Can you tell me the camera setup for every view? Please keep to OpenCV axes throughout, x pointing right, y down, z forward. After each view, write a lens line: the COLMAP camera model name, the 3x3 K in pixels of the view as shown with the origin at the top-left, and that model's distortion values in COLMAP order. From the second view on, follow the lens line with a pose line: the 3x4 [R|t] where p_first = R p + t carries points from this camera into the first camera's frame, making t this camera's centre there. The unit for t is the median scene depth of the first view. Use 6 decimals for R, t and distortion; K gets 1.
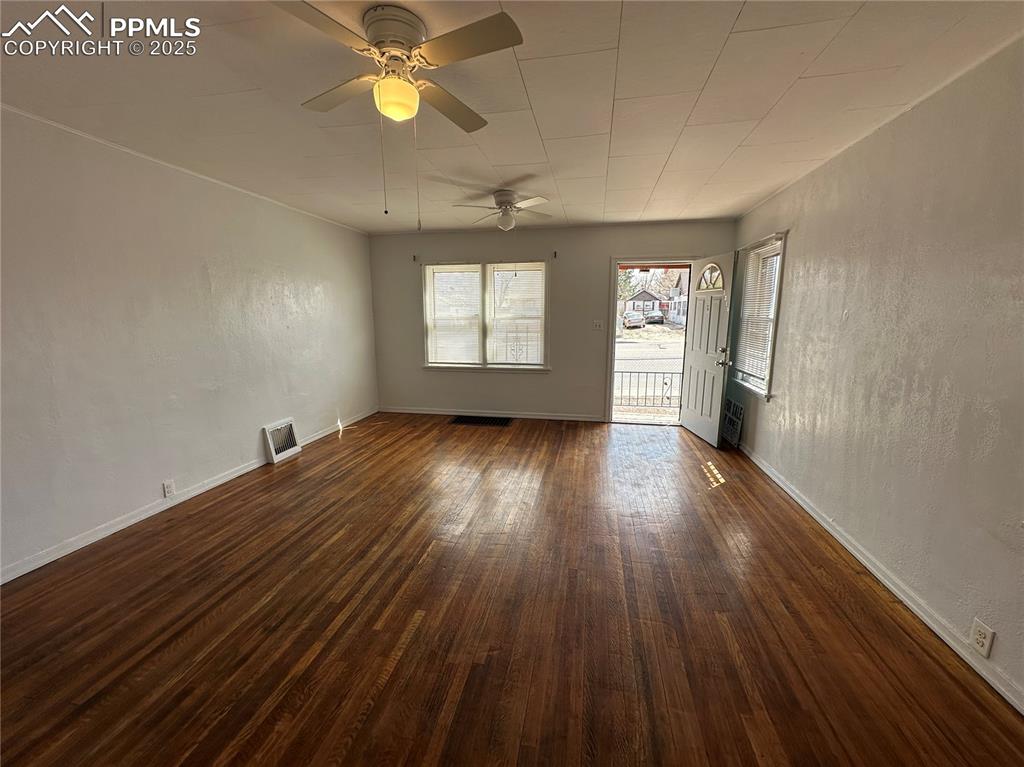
lens RADIAL K [[408.4, 0, 512.6], [0, 408.4, 383.9], [0, 0, 1]] dist [0.001747, 0.000145]
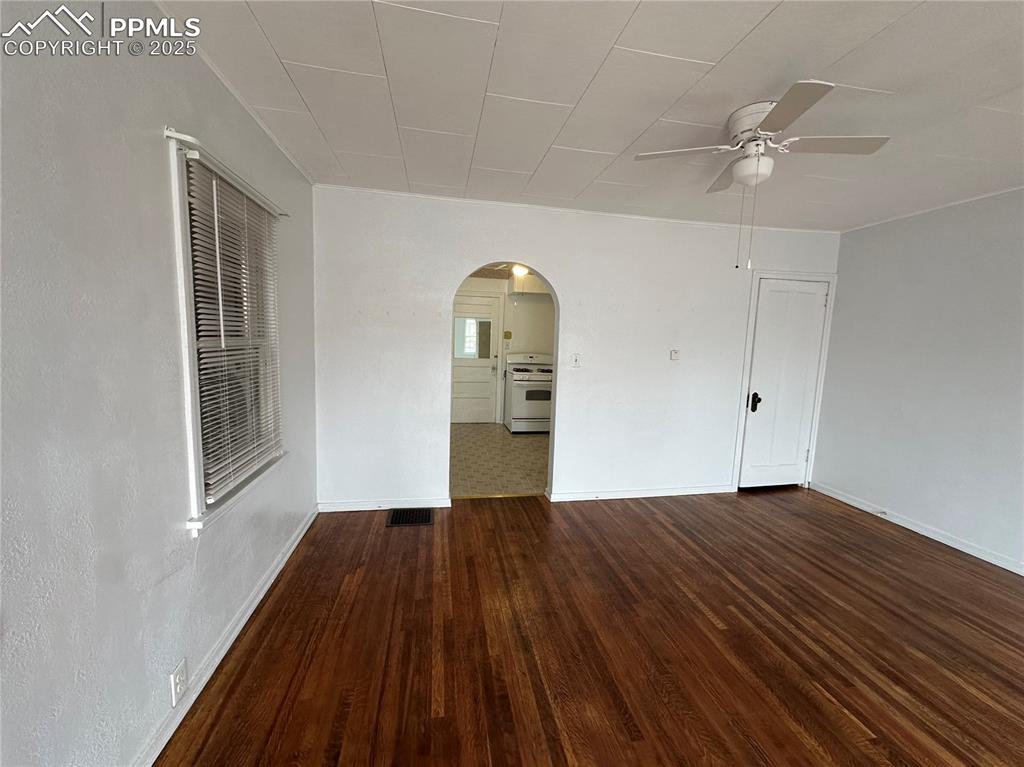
lens RADIAL K [[405.8, 0, 514.6], [0, 405.8, 383.9], [0, 0, 1]] dist [0.001001, 0.000260]
pose [[-0.928548, 0.014545, -0.370928, 0.310075], [-0.094730, 0.956864, 0.274658, -0.130916], [0.358923, 0.290171, -0.887116, 0.745480]]
